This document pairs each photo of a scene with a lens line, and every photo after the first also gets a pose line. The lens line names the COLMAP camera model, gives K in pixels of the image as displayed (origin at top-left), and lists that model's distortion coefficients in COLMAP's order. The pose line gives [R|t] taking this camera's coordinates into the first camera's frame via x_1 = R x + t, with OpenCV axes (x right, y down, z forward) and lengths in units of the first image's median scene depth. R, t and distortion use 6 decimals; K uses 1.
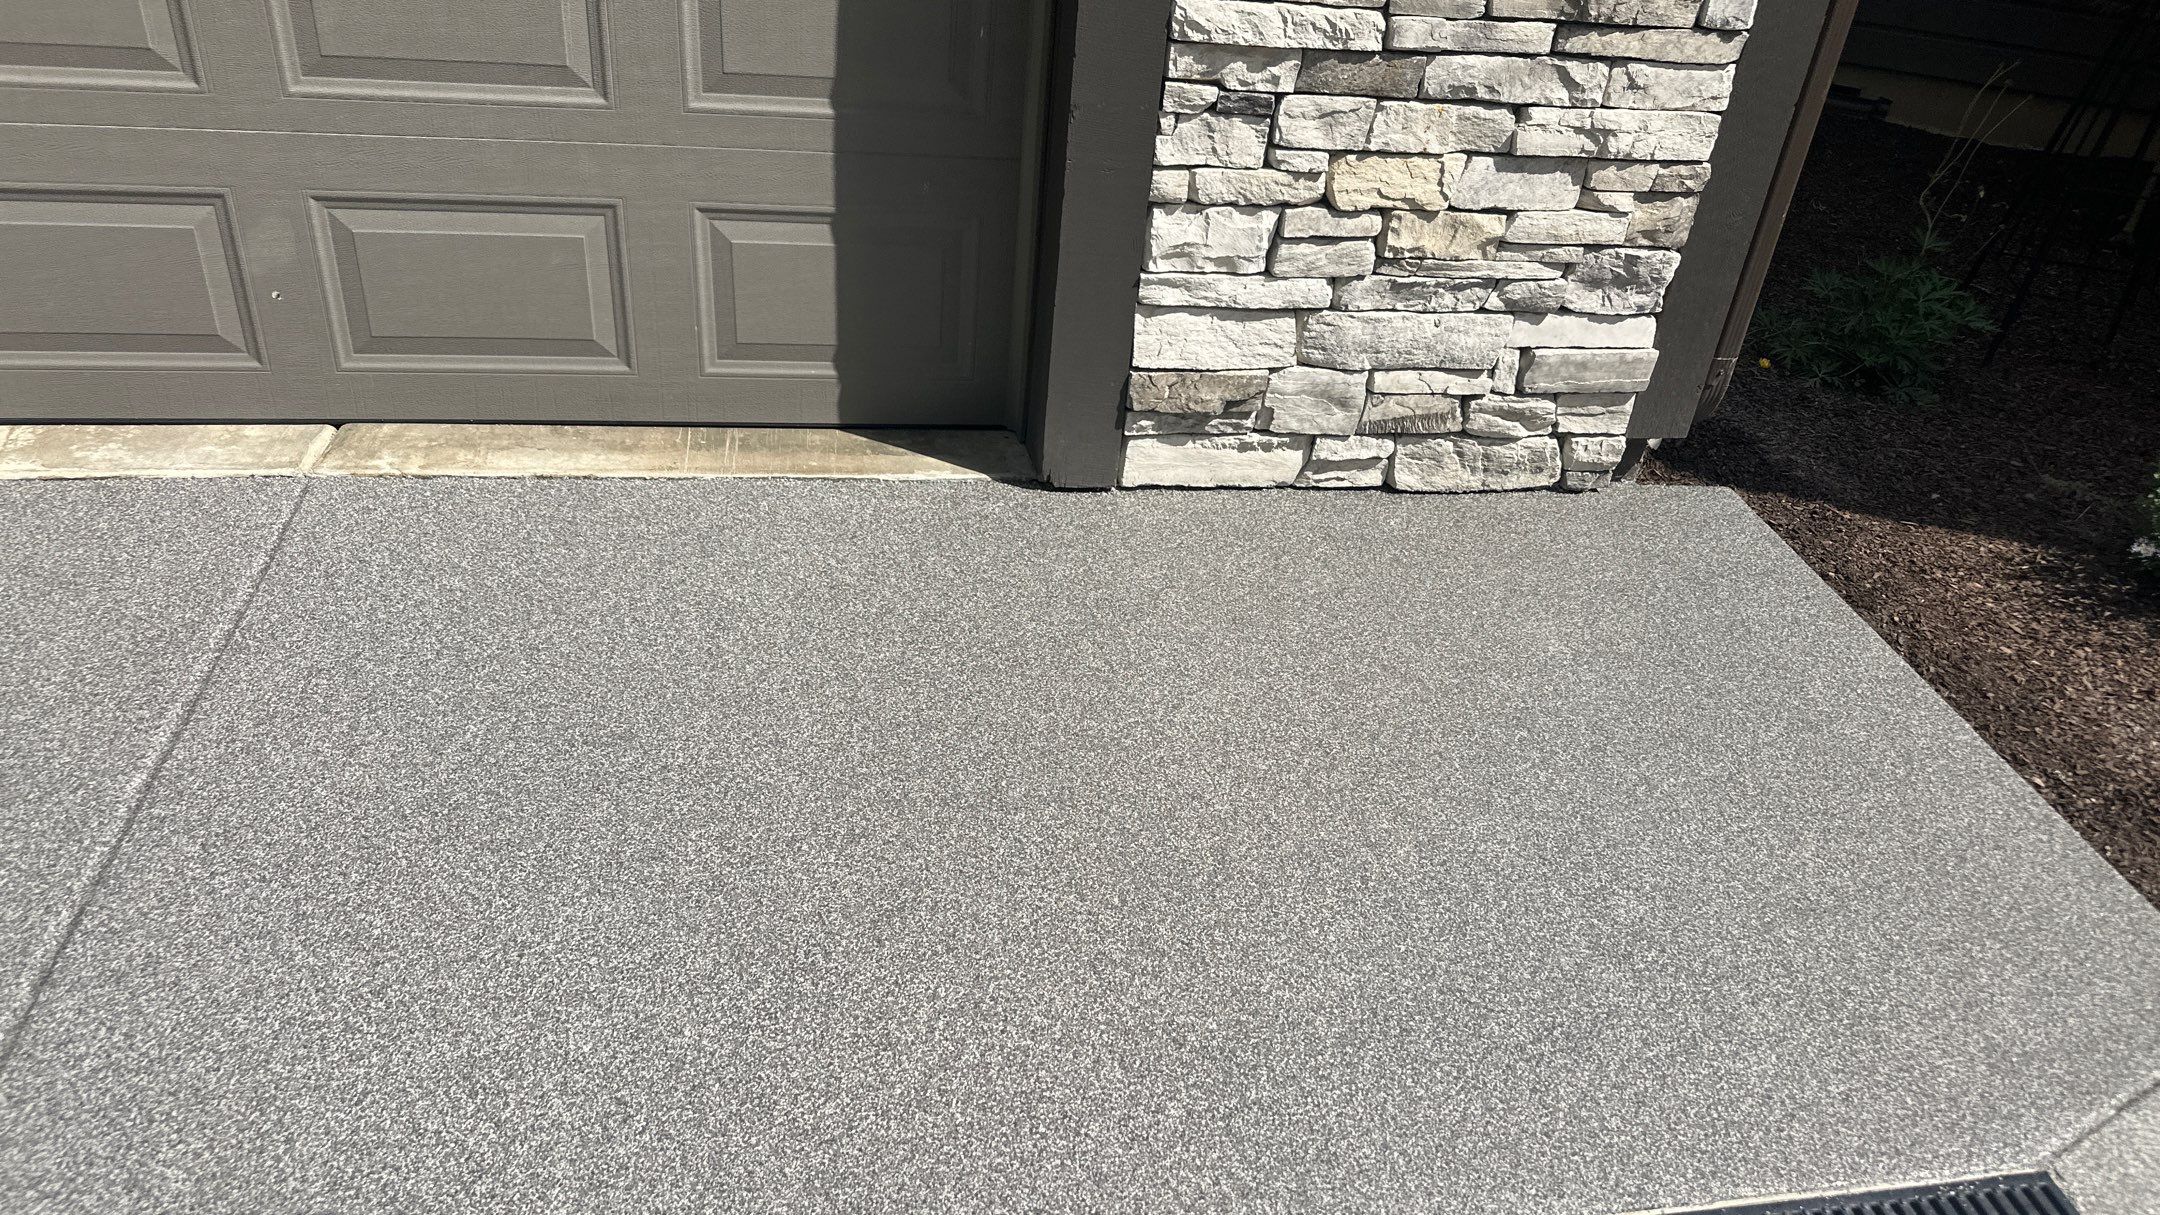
lens RADIAL K [[1572.7, 0, 1057.0], [0, 1572.7, 595.6], [0, 0, 1]] dist [0.082835, -0.111744]
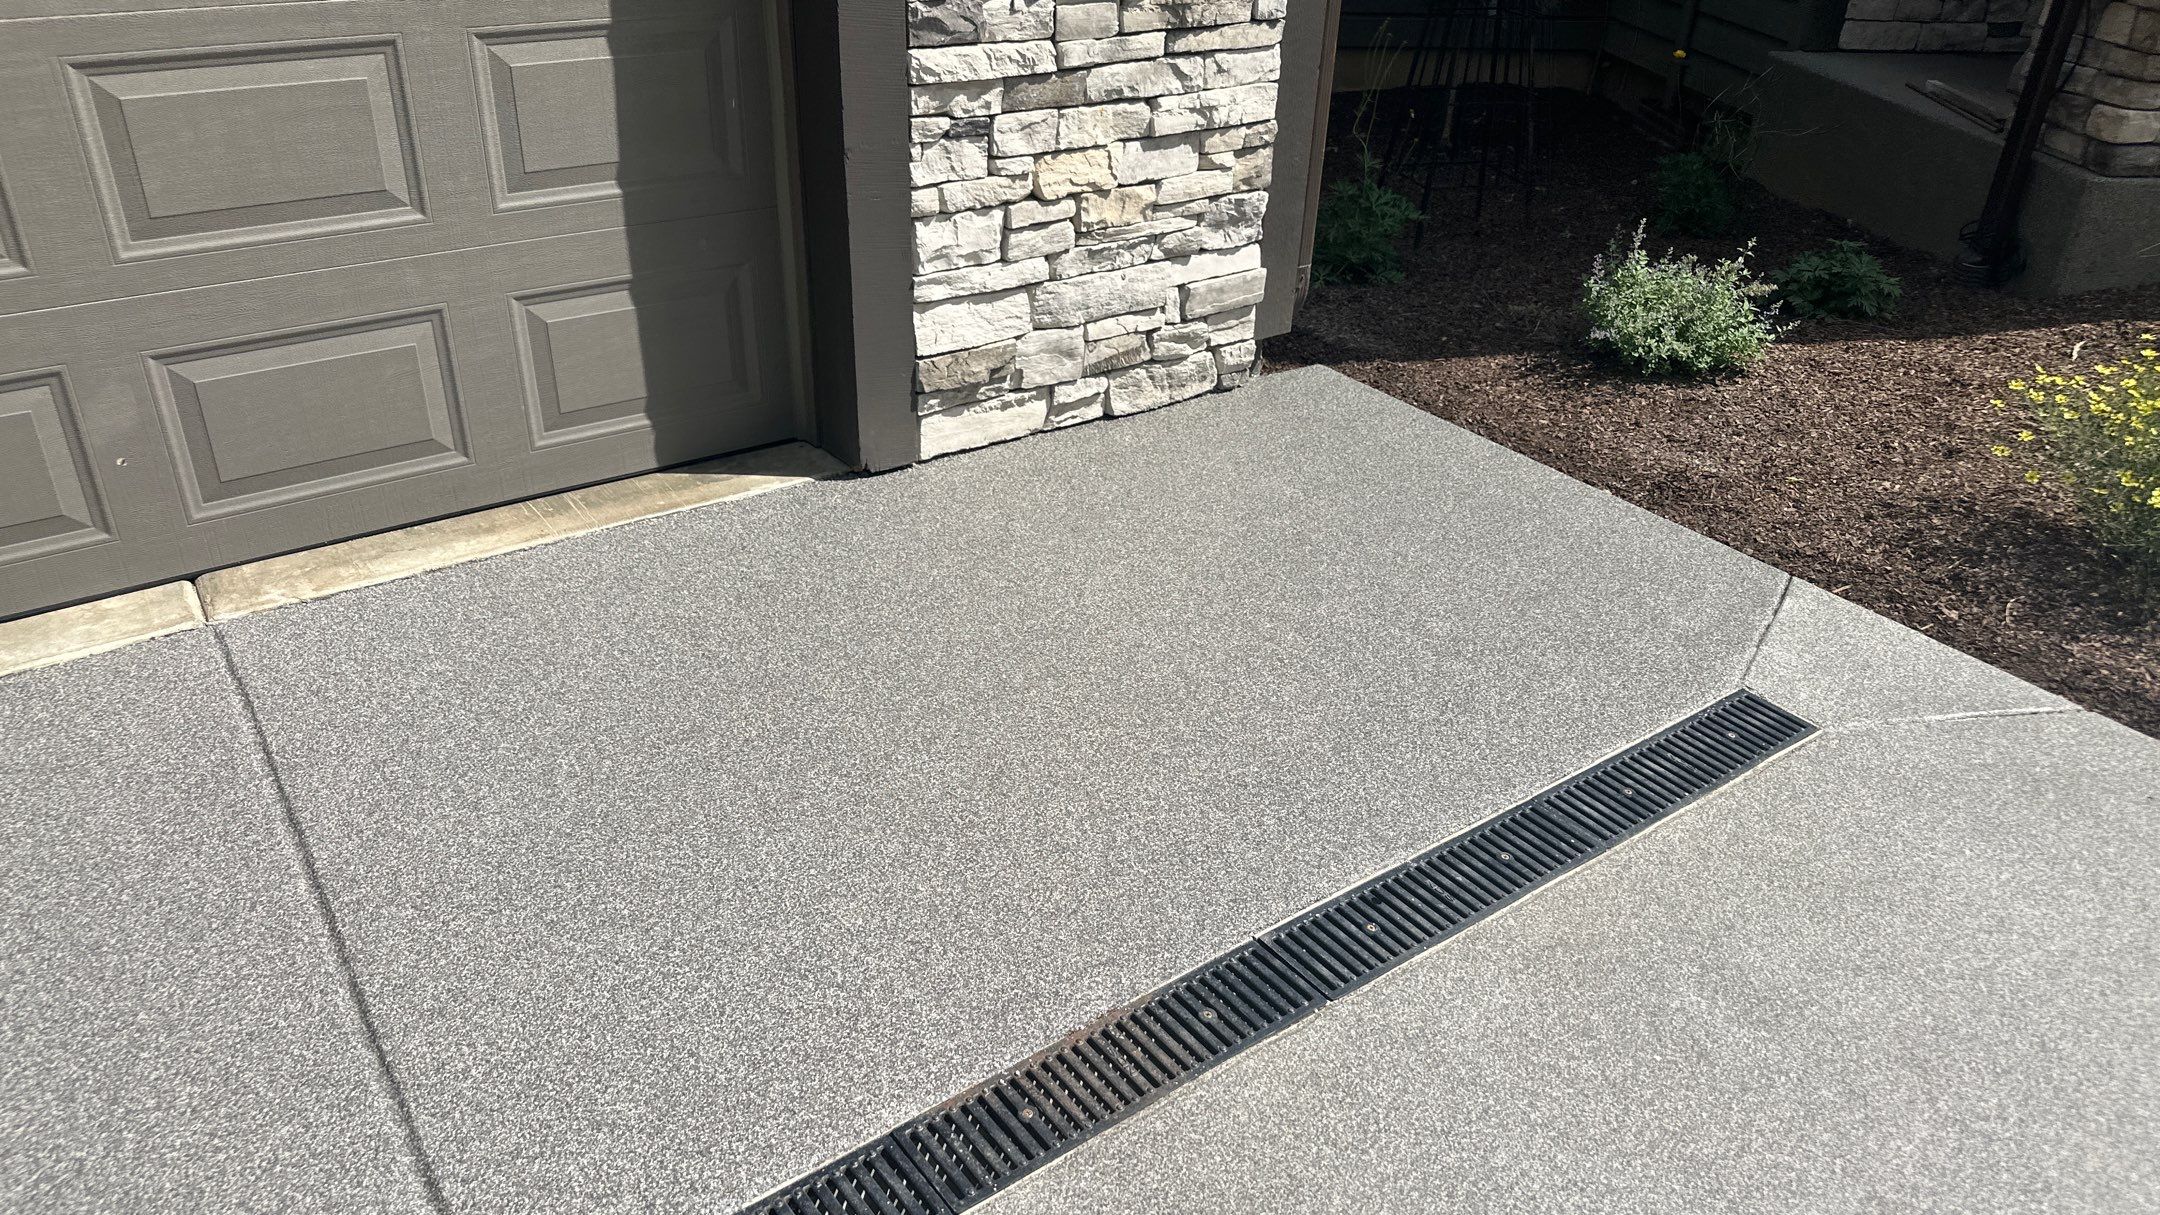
lens RADIAL K [[1572.7, 0, 1076.3], [0, 1572.7, 626.4], [0, 0, 1]] dist [0.082835, -0.111744]
pose [[0.891505, -0.270200, 0.363608, -0.341756], [0.272510, 0.961052, 0.046018, 0.030536], [-0.361880, 0.058061, 0.930415, -0.156186]]
